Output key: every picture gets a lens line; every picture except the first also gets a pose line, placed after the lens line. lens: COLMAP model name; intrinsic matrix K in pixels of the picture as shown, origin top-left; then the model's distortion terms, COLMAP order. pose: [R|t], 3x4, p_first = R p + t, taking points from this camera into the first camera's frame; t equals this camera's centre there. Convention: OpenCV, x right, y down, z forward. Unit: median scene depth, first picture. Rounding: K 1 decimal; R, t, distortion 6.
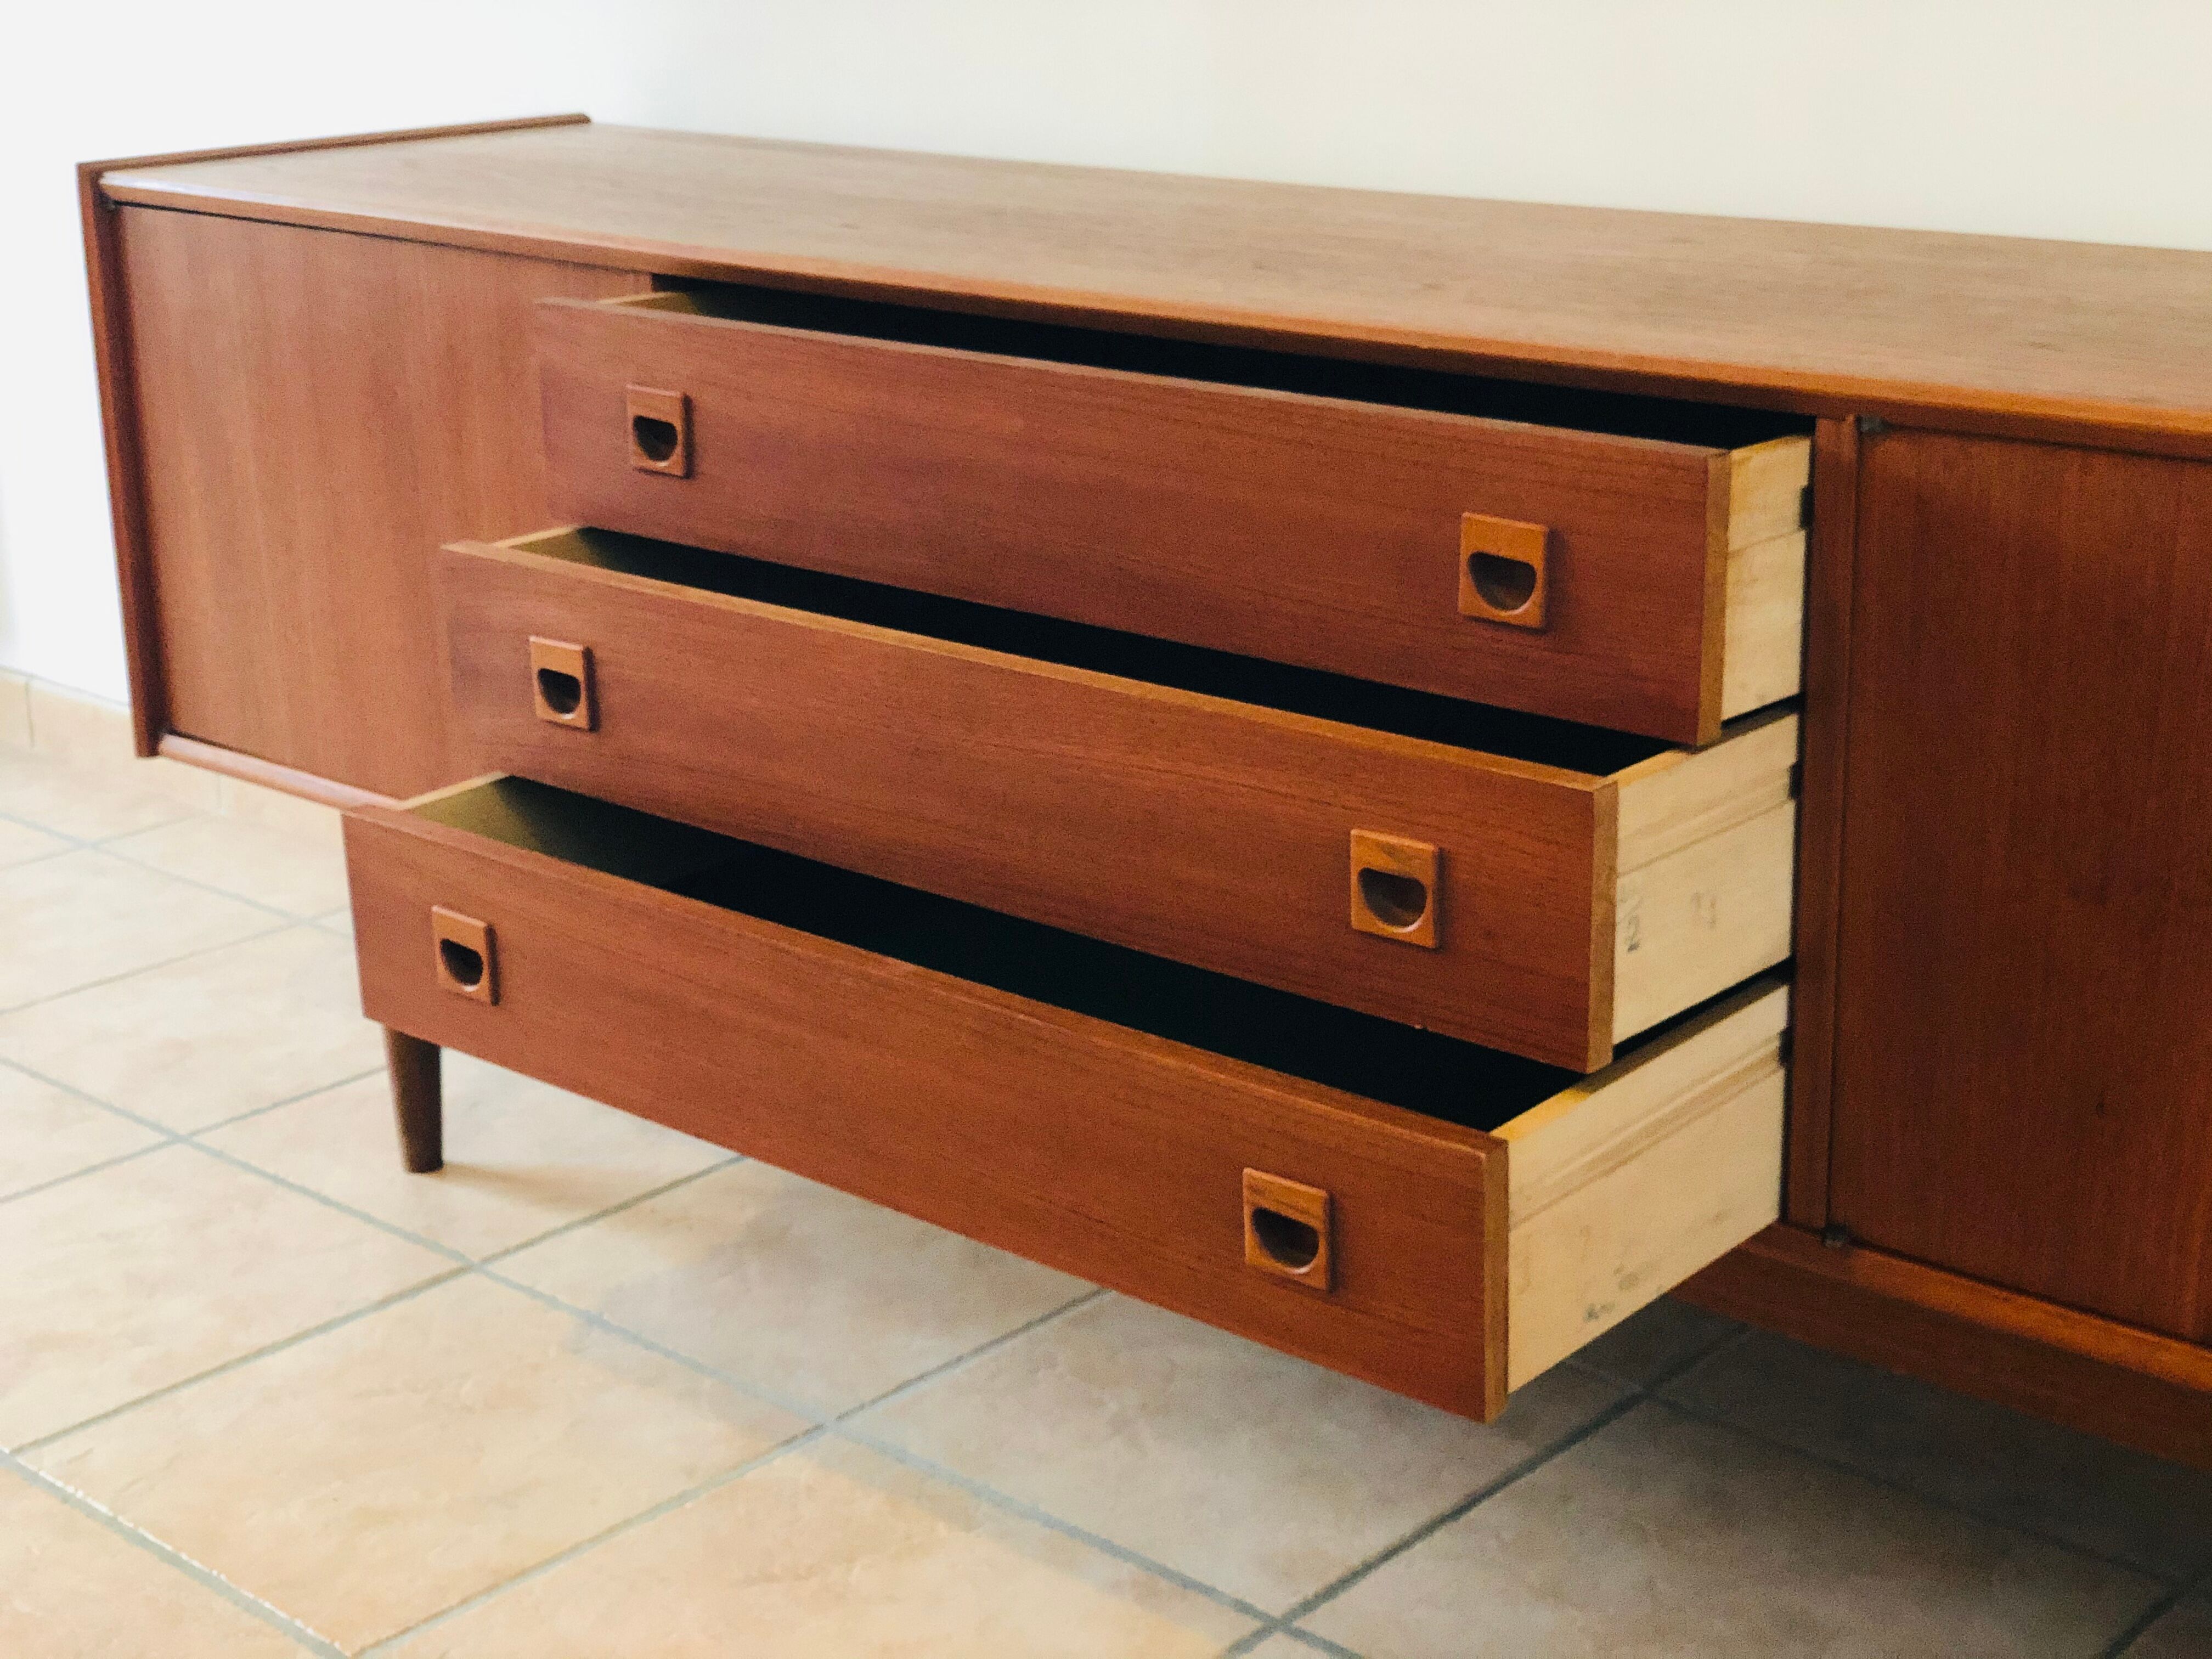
lens RADIAL K [[3369.5, 0, 1109.3], [0, 3369.5, 835.5], [0, 0, 1]] dist [0.036551, 0.000000]
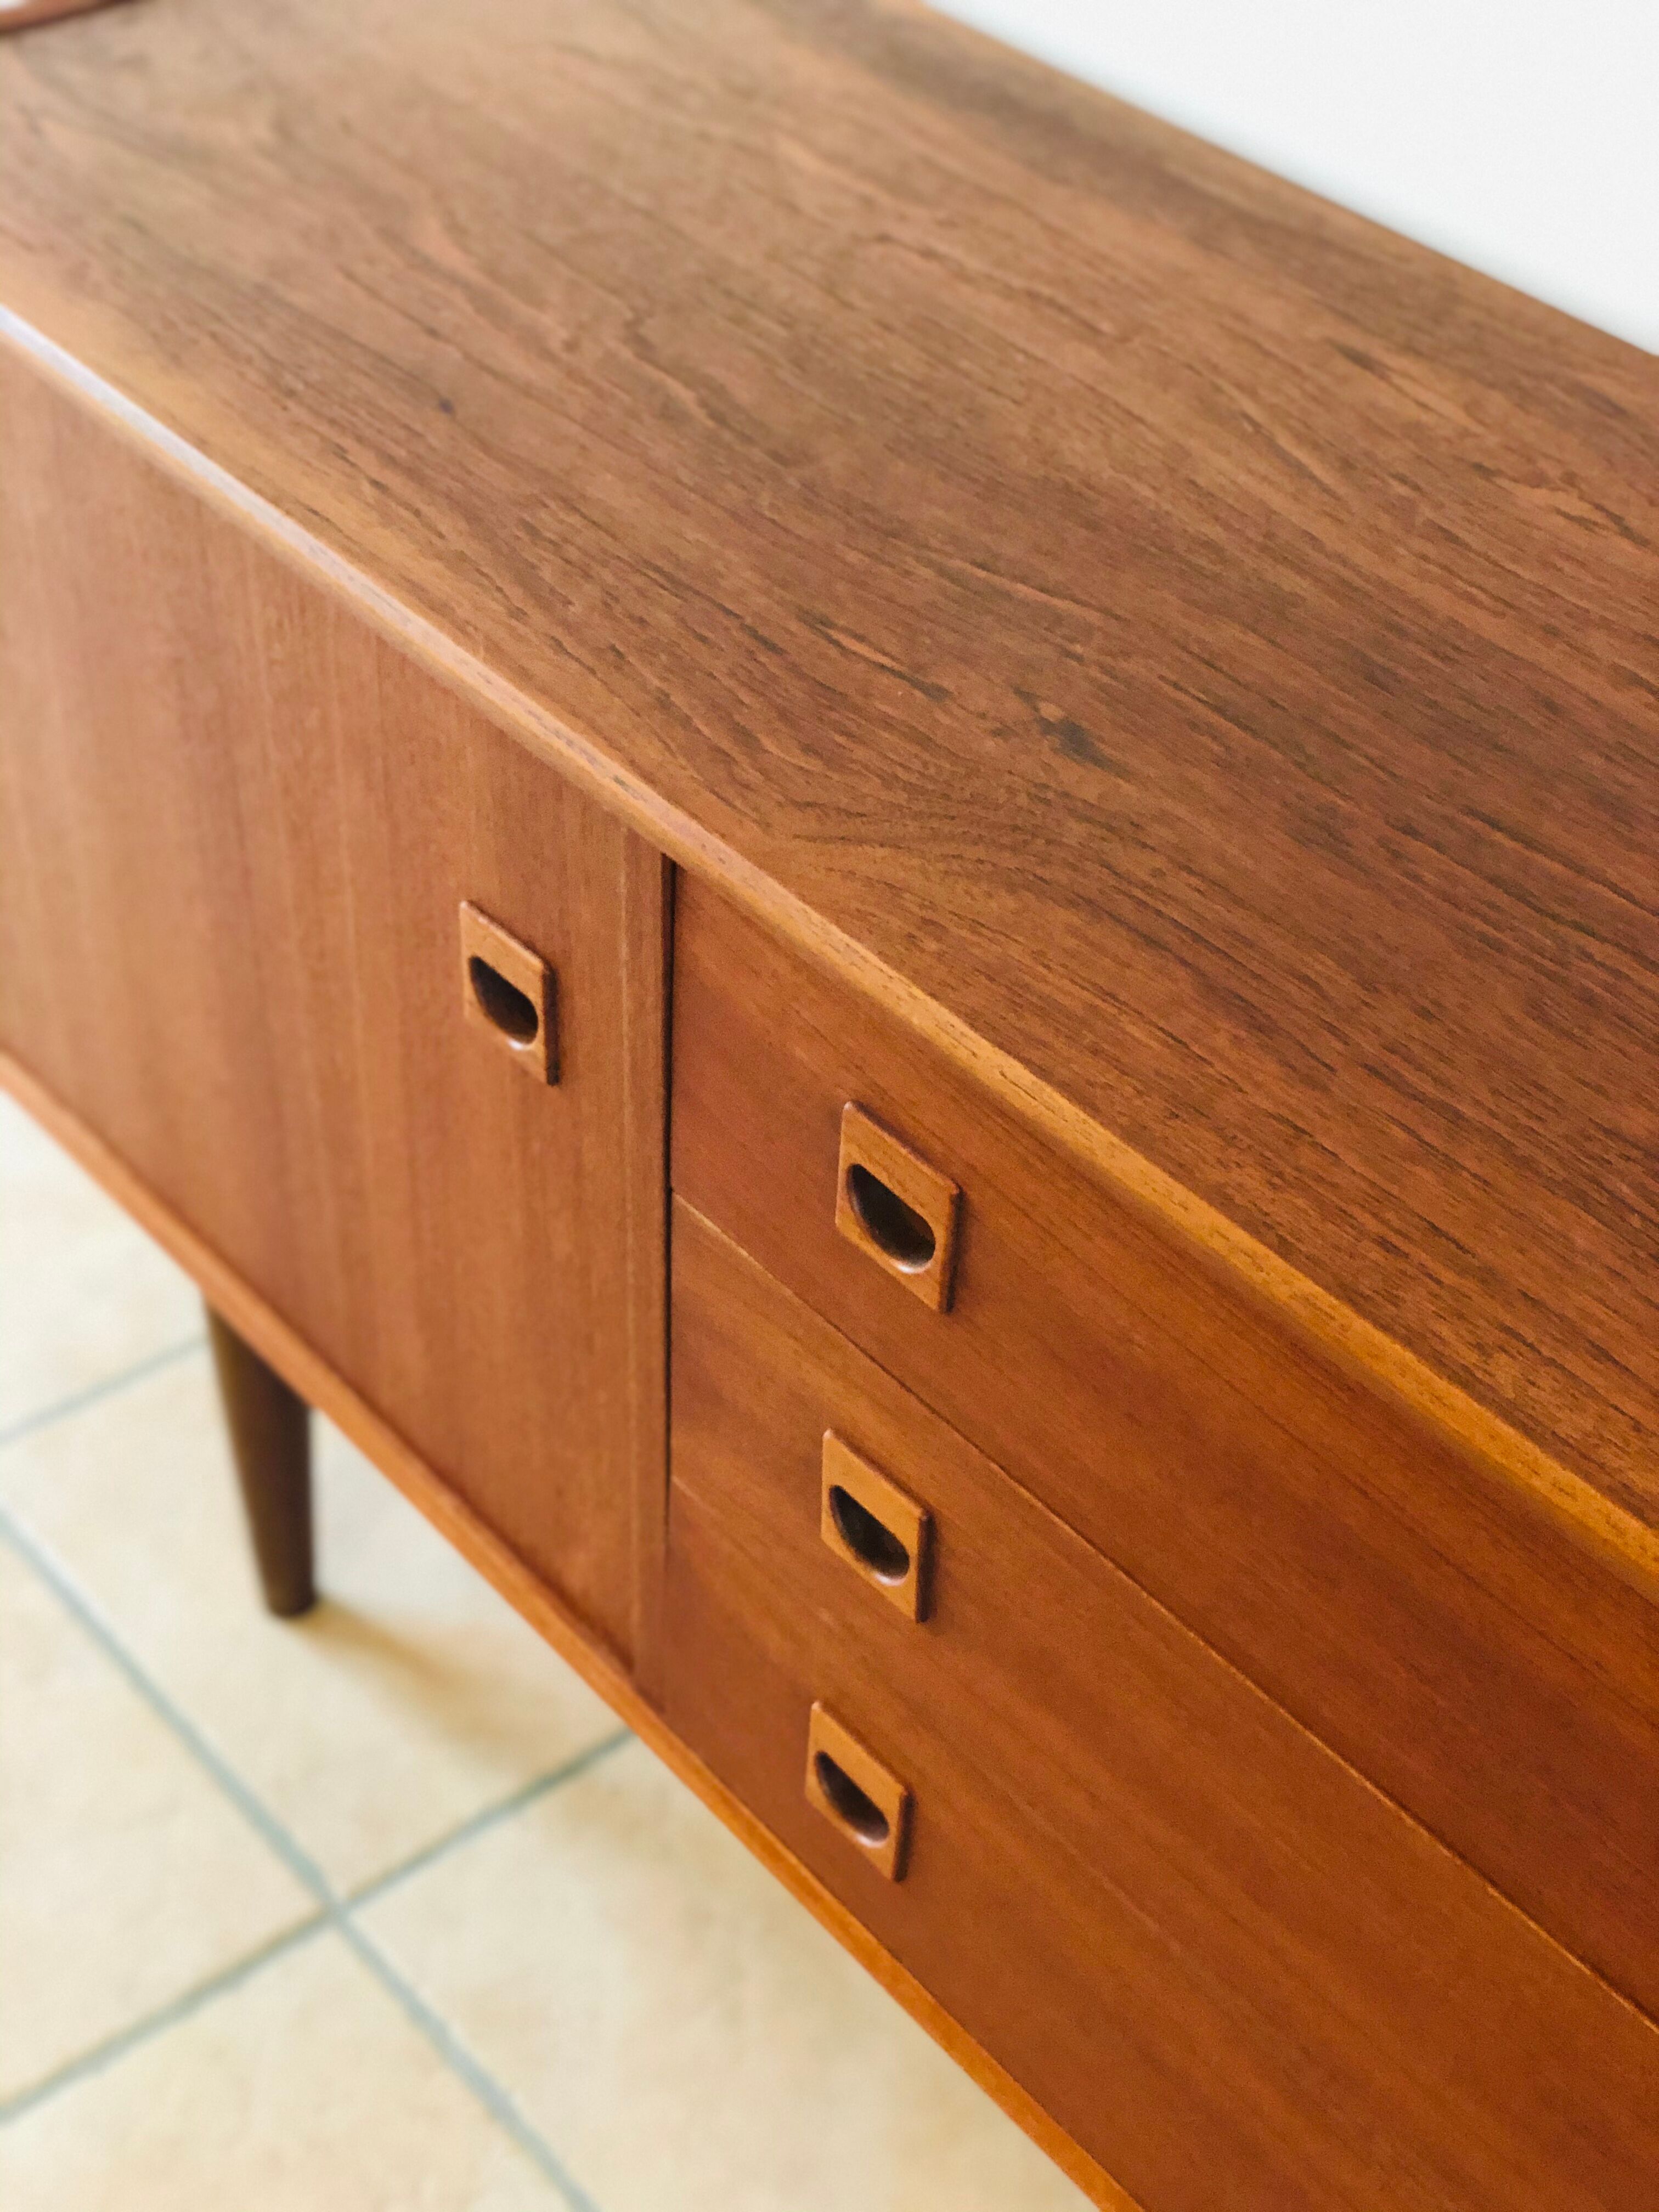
lens RADIAL K [[3369.5, 0, 792.6], [0, 3369.5, 1121.3], [0, 0, 1]] dist [0.036551, 0.000000]
pose [[0.988472, 0.121987, -0.089675, -0.066042], [-0.078918, 0.920611, 0.382422, -0.302668], [0.129206, -0.370937, 0.919626, 0.512670]]
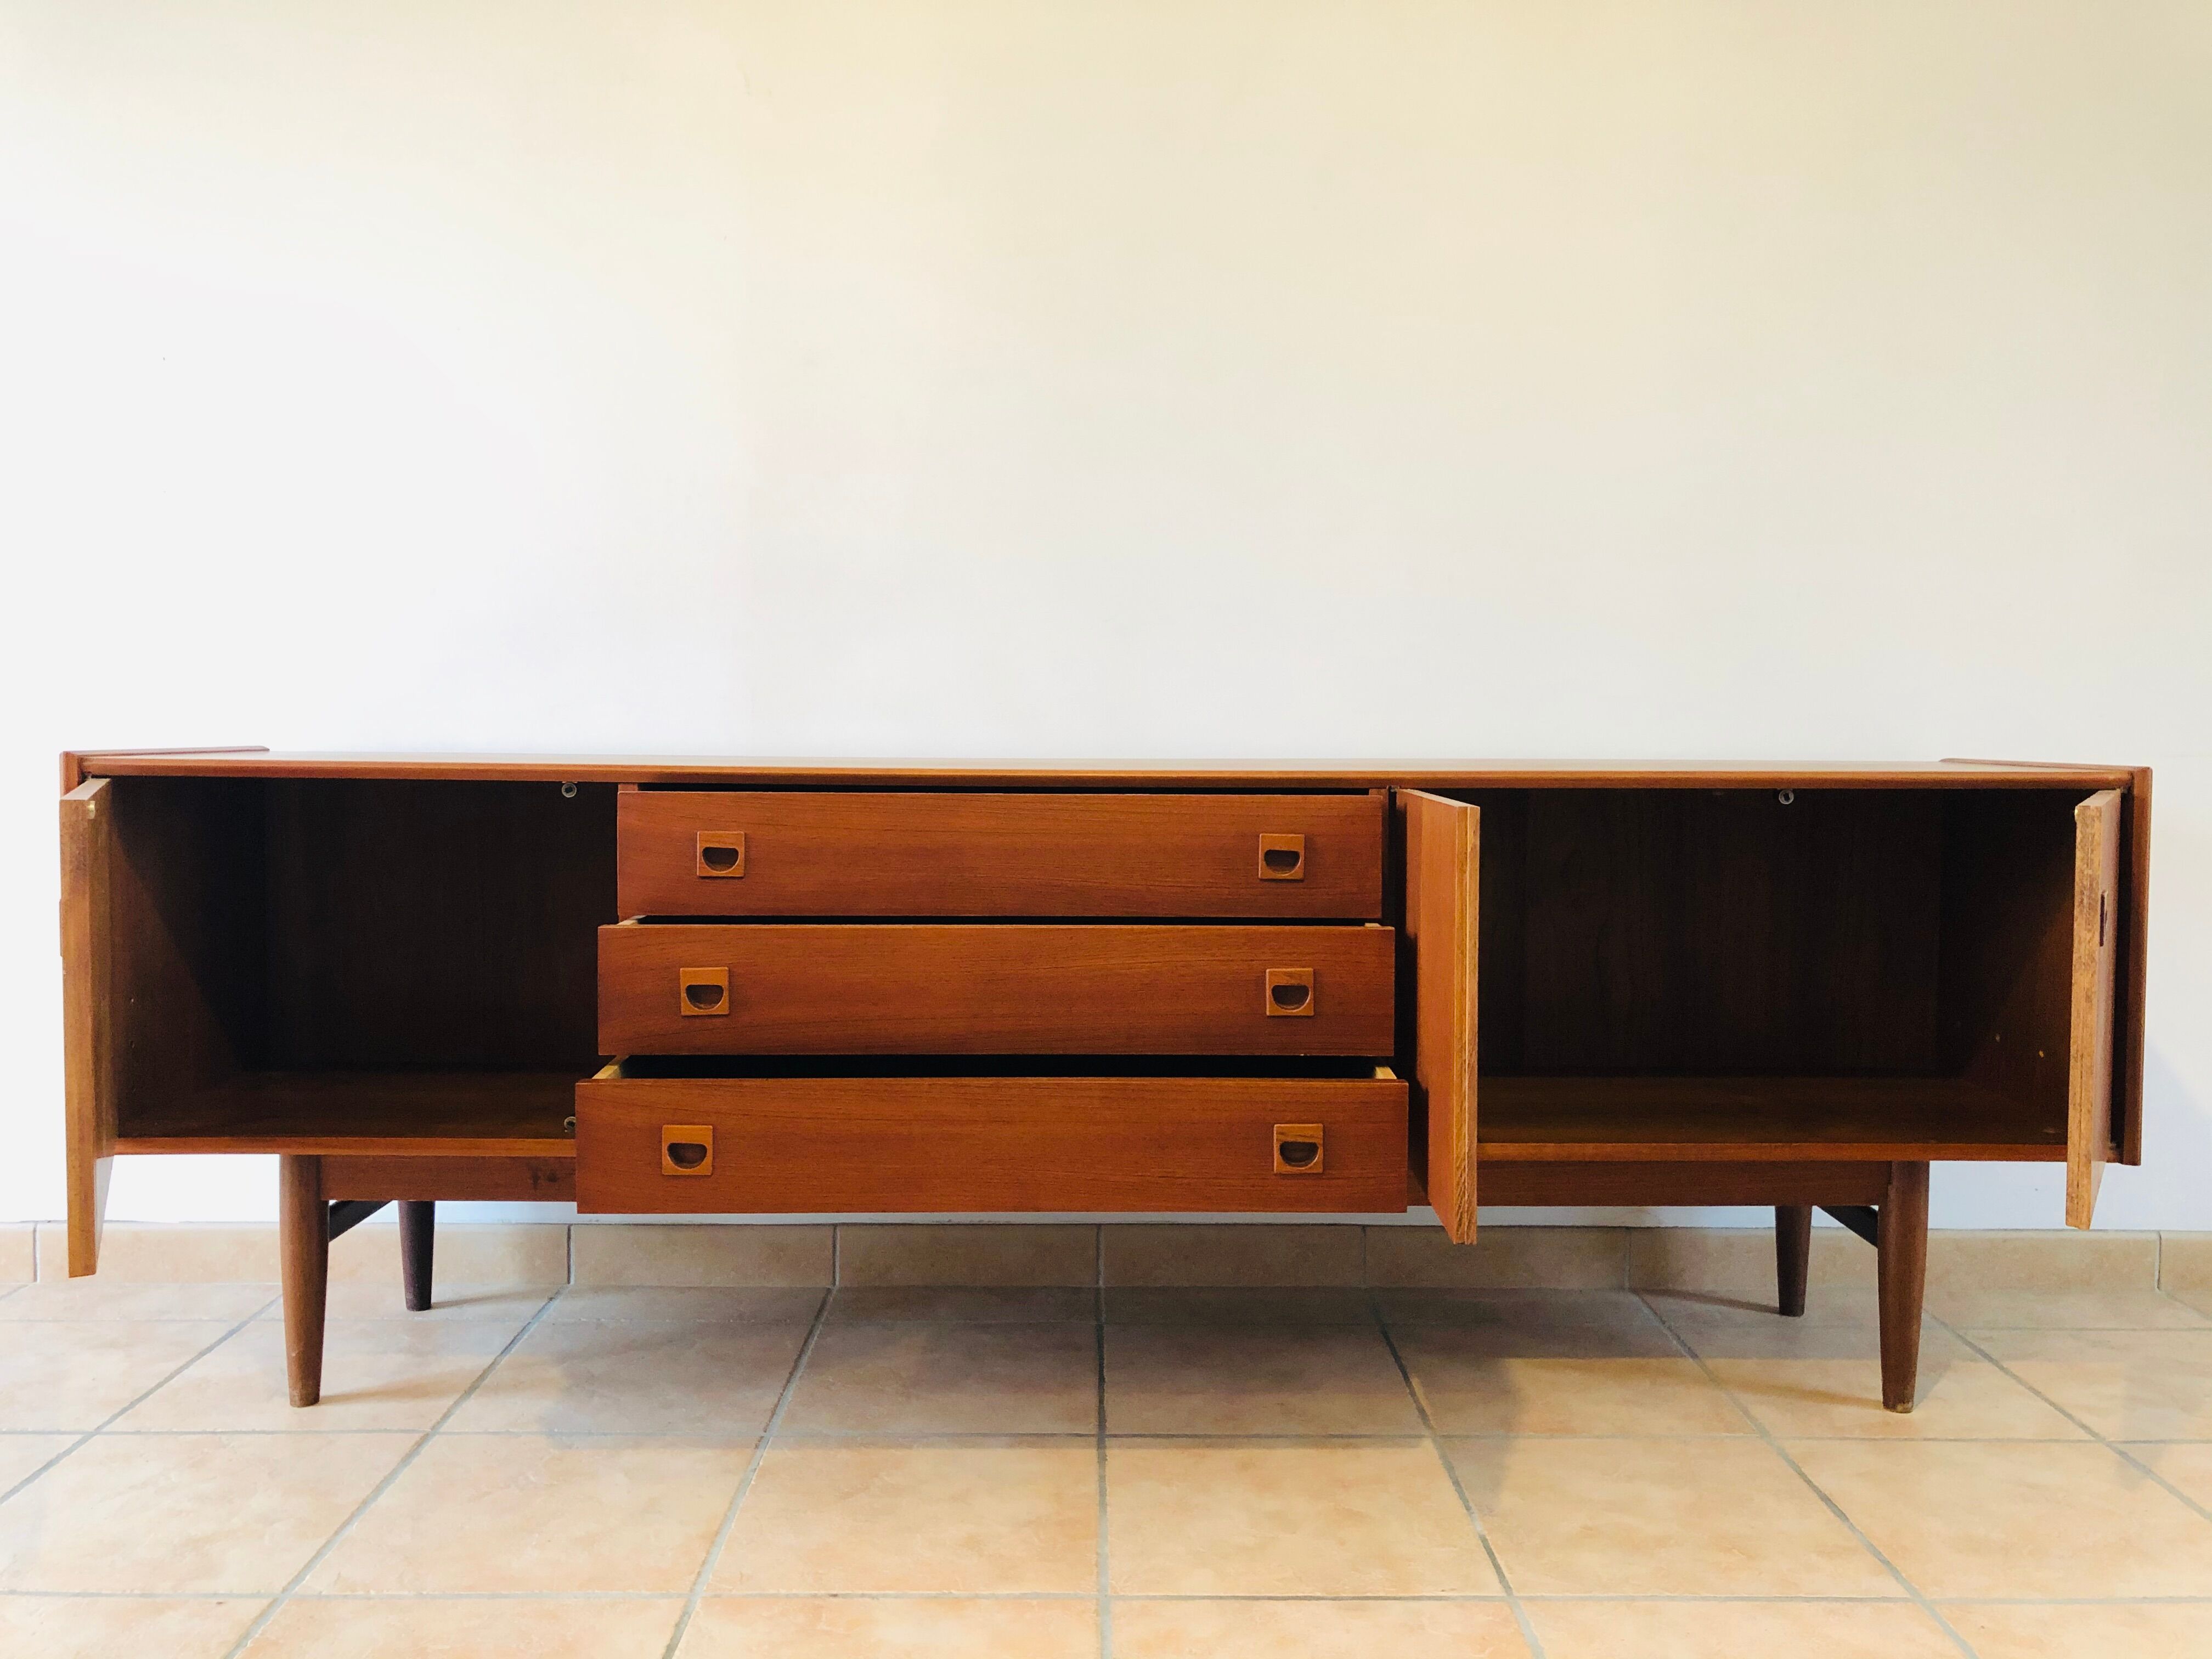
lens RADIAL K [[1827.8, 0, 1100.4], [0, 1827.8, 809.2], [0, 0, 1]] dist [0.009449, 0.009682]
pose [[0.735510, -0.010312, 0.677435, -0.588296], [0.184994, 0.964946, -0.186164, 0.071623], [-0.651769, 0.262247, 0.711635, 0.134379]]
